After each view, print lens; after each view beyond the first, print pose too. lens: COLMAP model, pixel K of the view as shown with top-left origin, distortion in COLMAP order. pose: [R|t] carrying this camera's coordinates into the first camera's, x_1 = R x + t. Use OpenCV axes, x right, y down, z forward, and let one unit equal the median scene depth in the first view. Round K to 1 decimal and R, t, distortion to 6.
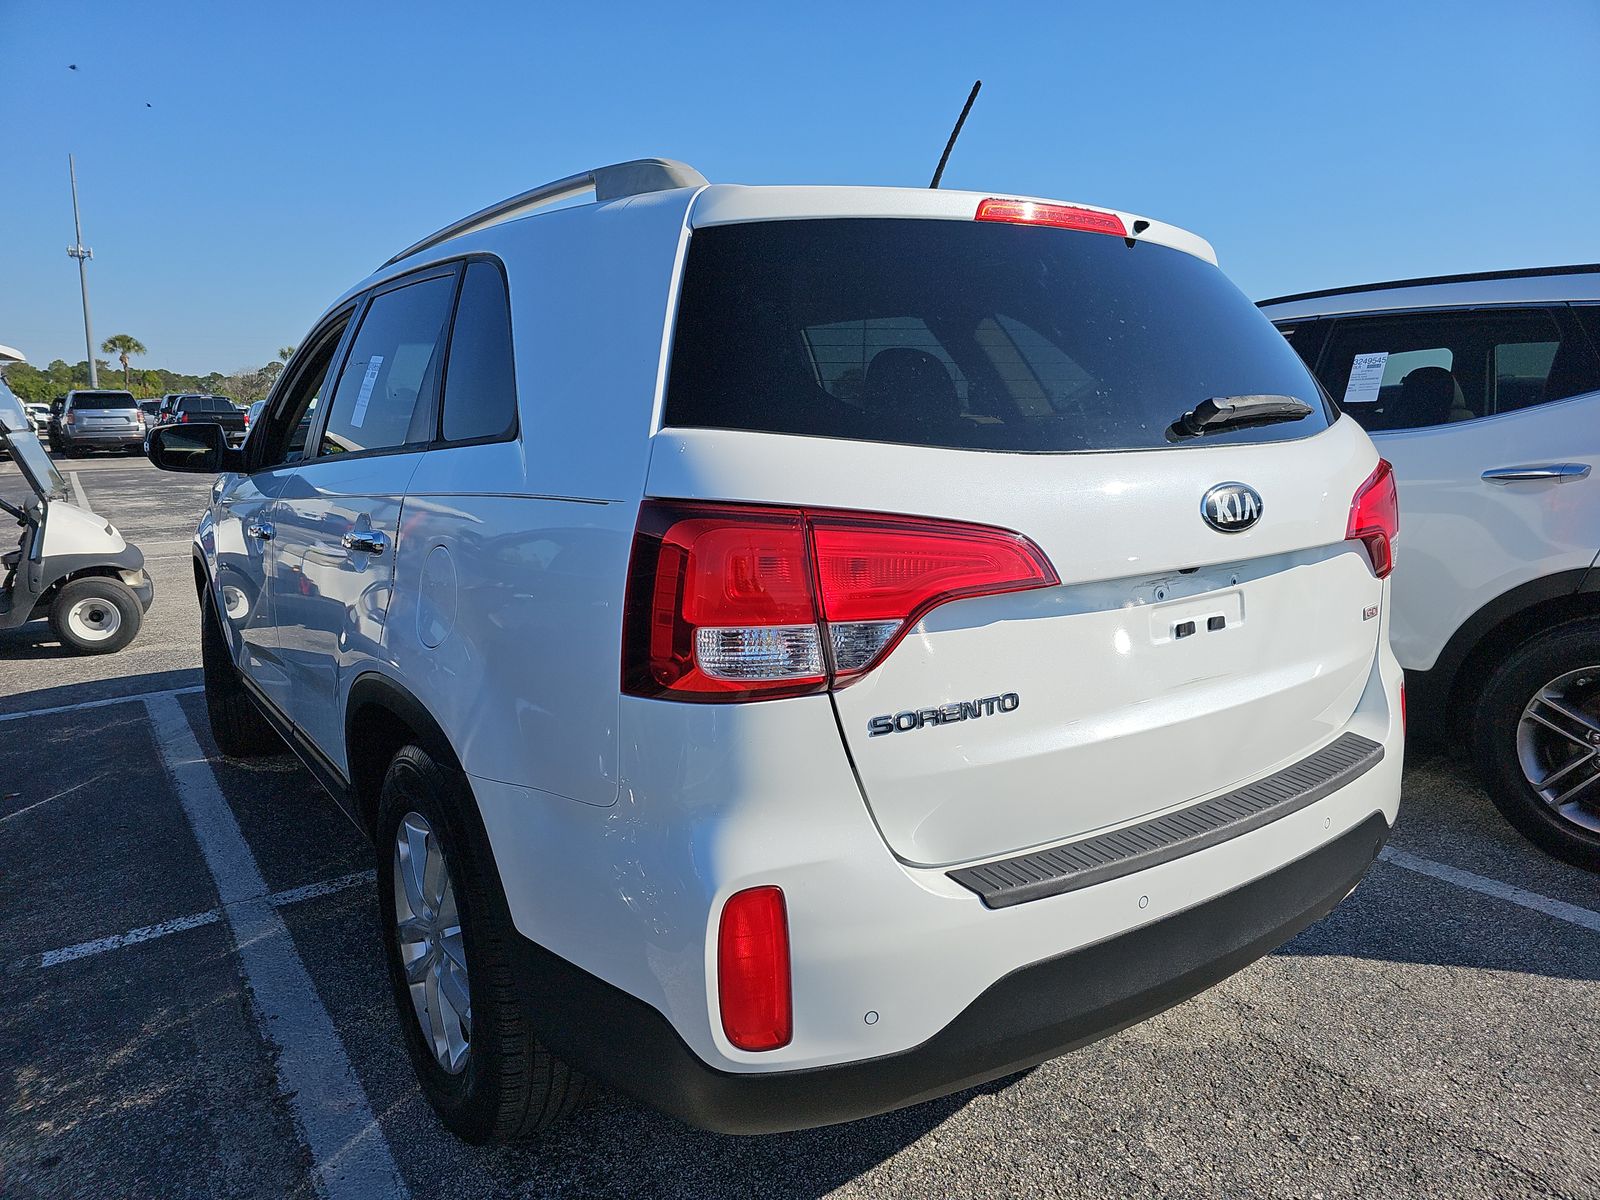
lens RADIAL K [[1044.4, 0, 722.8], [0, 1044.4, 604.2], [0, 0, 1]] dist [0.049918, -0.002184]
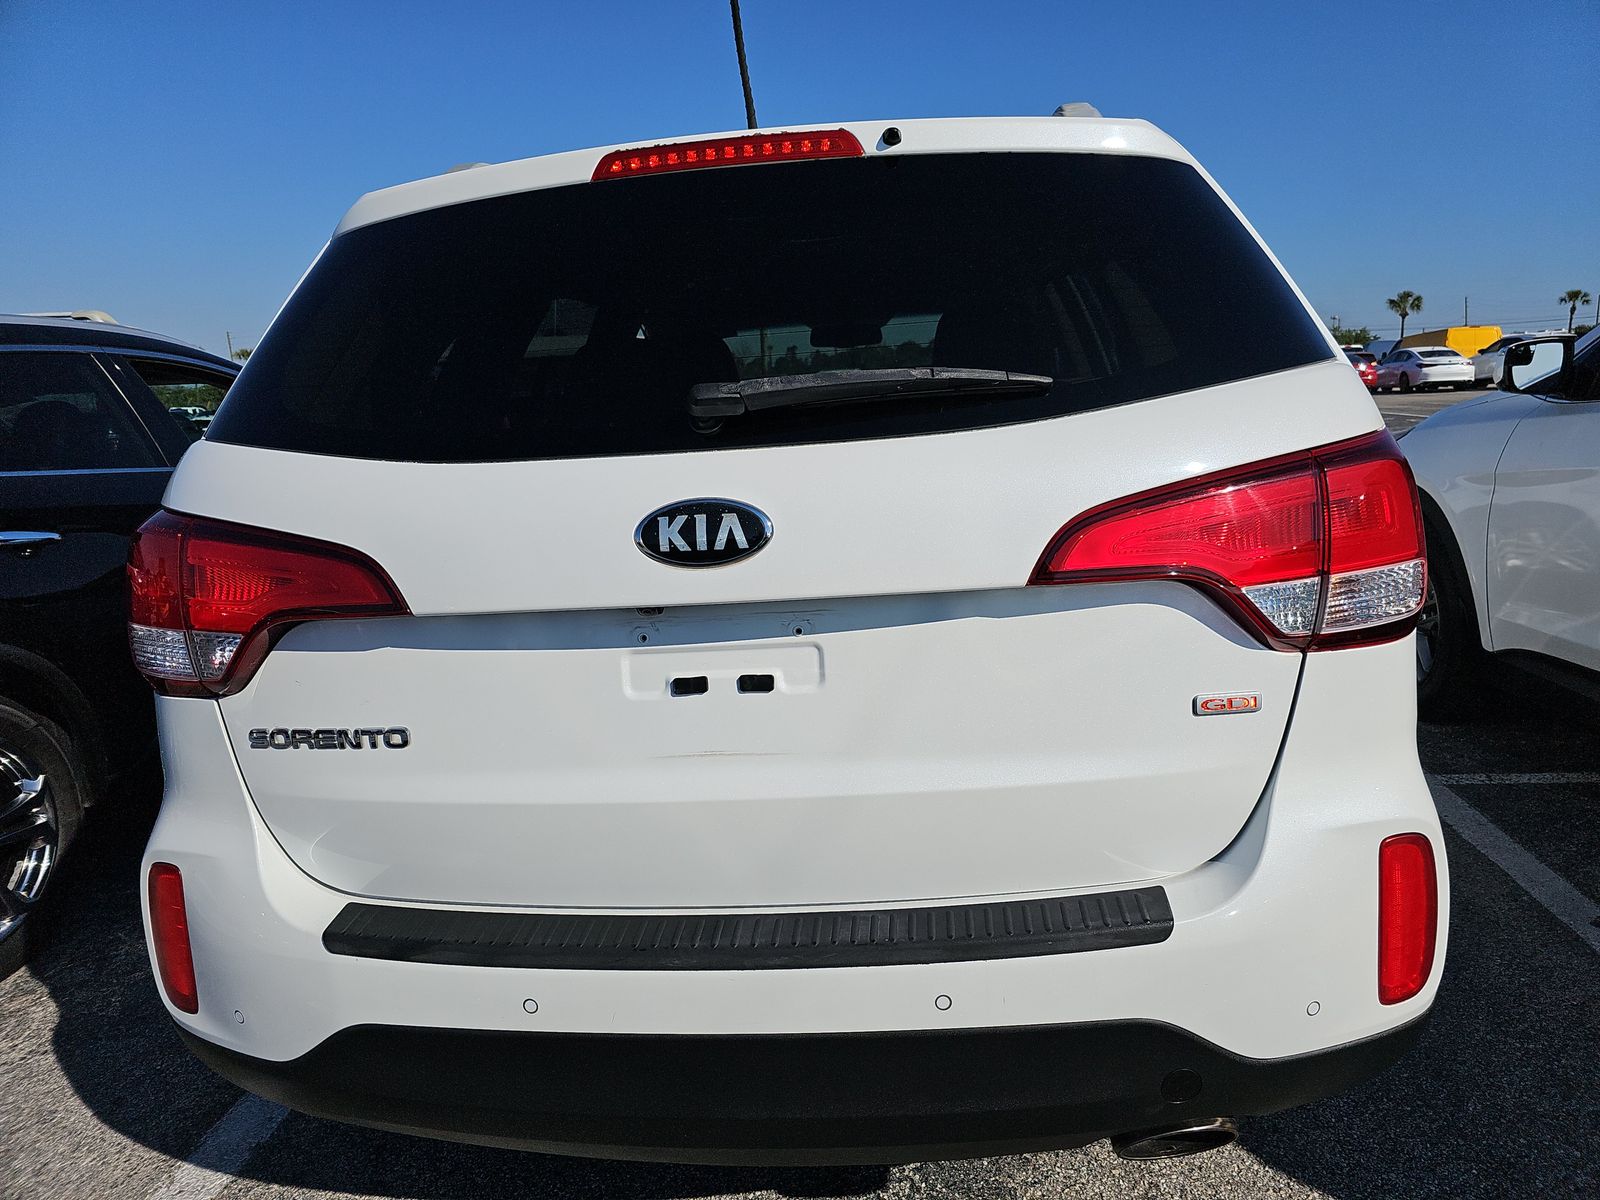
lens RADIAL K [[1037.6, 0, 800.0], [0, 1037.6, 600.0], [0, 0, 1]] dist [0.059100, -0.058886]
pose [[0.789792, 0.091611, -0.606495, 0.979779], [-0.064092, 0.995696, 0.066939, -0.096901], [0.610017, -0.013996, 0.792265, 0.456033]]
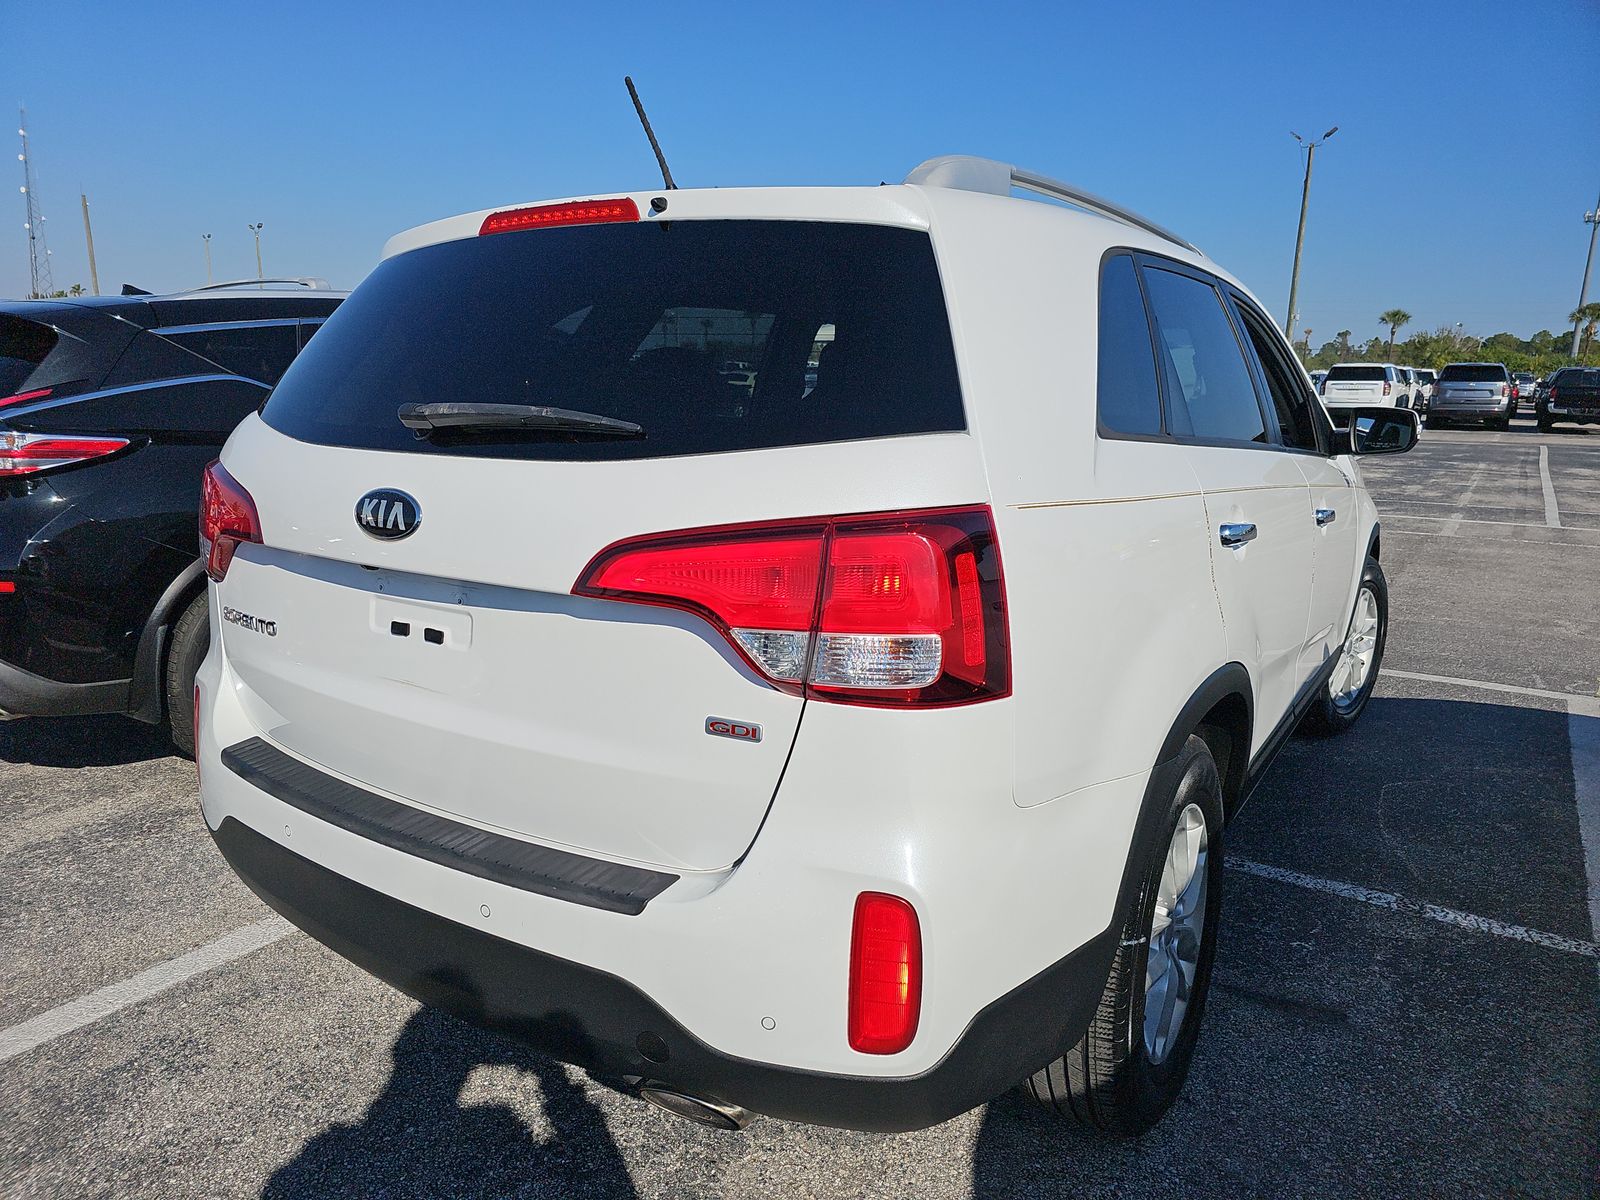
lens RADIAL K [[1037.6, 0, 800.0], [0, 1037.6, 600.0], [0, 0, 1]] dist [0.059100, -0.058886]
pose [[0.418205, 0.210110, -0.883719, 1.520760], [-0.187891, 0.971849, 0.142148, -0.224275], [0.888708, 0.106595, 0.445910, 0.909247]]
